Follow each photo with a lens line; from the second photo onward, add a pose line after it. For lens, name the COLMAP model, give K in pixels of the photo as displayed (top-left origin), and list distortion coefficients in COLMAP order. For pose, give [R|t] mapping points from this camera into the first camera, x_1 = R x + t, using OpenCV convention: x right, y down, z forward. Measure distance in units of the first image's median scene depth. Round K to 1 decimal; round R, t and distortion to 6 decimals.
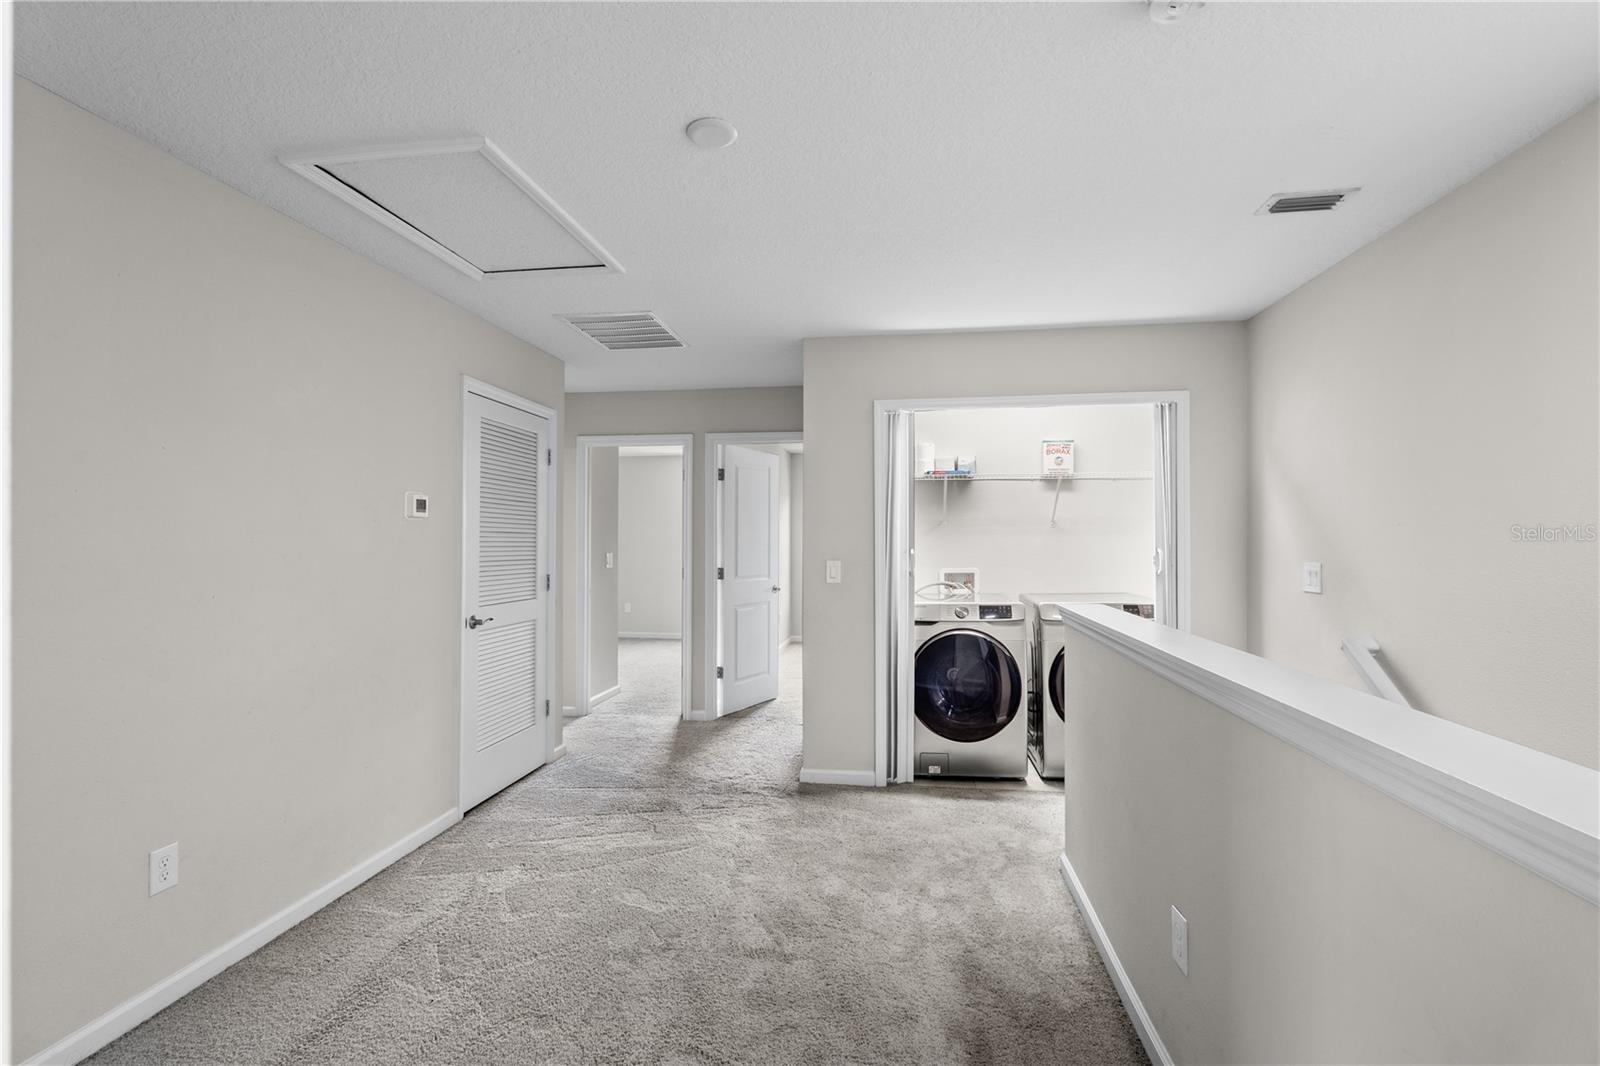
lens RADIAL K [[749.6, 0, 800.0], [0, 749.6, 533.0], [0, 0, 1]] dist [0.000549, -0.000243]
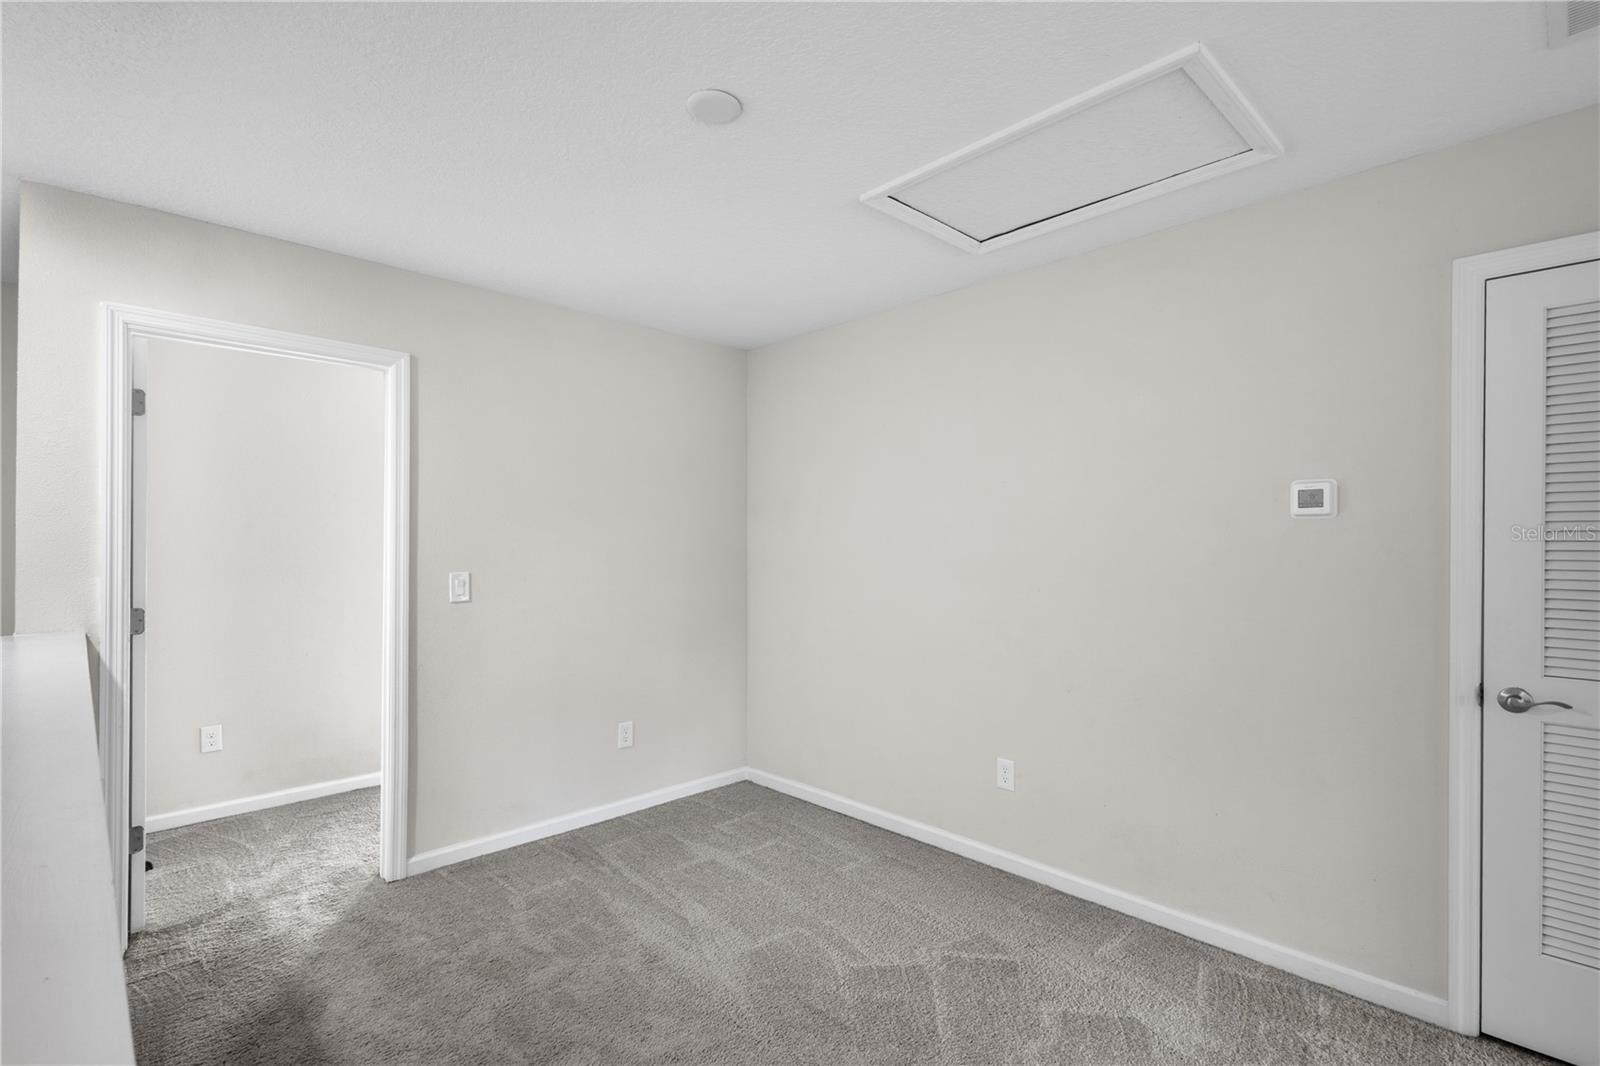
lens RADIAL K [[734.4, 0, 799.5], [0, 734.4, 552.8], [0, 0, 1]] dist [0.002940, 0.000042]
pose [[-0.619253, 0.005566, -0.785172, 0.340271], [0.003004, 0.999984, 0.004720, 0.009533], [0.785186, 0.000565, -0.619260, 1.057720]]
